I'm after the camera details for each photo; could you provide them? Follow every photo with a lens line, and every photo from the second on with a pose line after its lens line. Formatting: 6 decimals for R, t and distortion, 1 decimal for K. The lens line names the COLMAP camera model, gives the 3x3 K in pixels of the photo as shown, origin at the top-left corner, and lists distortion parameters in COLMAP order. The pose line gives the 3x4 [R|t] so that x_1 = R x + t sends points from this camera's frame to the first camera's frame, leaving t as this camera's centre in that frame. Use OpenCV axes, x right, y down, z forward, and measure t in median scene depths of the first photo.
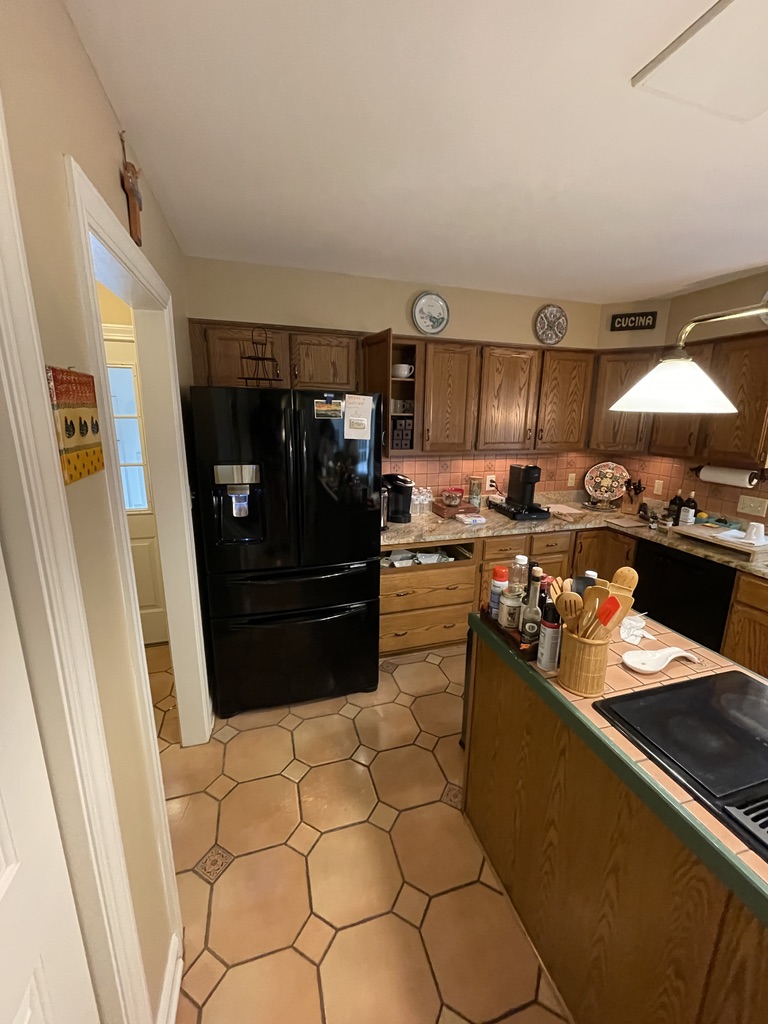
lens RADIAL K [[415.2, 0, 387.3], [0, 415.2, 507.5], [0, 0, 1]] dist [-0.002922, 0.000307]
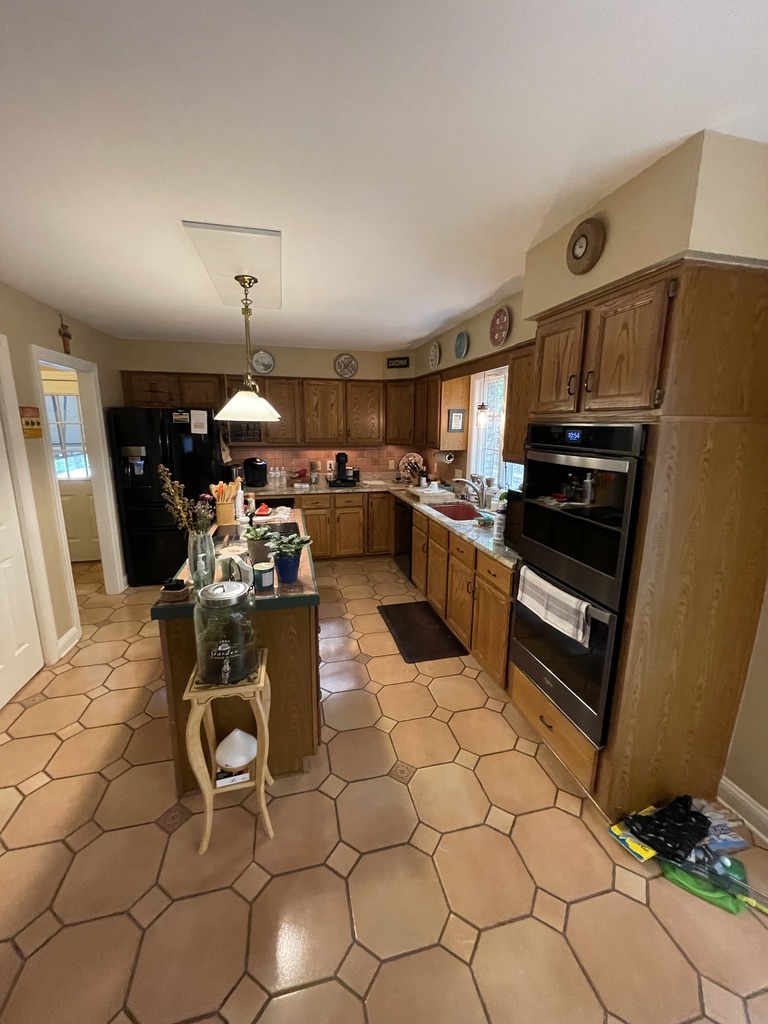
lens RADIAL K [[415.2, 0, 383.4], [0, 415.2, 506.5], [0, 0, 1]] dist [-0.002922, 0.000307]
pose [[0.998104, 0.007123, -0.061129, 0.647391], [-0.008538, 0.999701, -0.022911, 0.149479], [0.060947, 0.023389, 0.997867, -0.607914]]
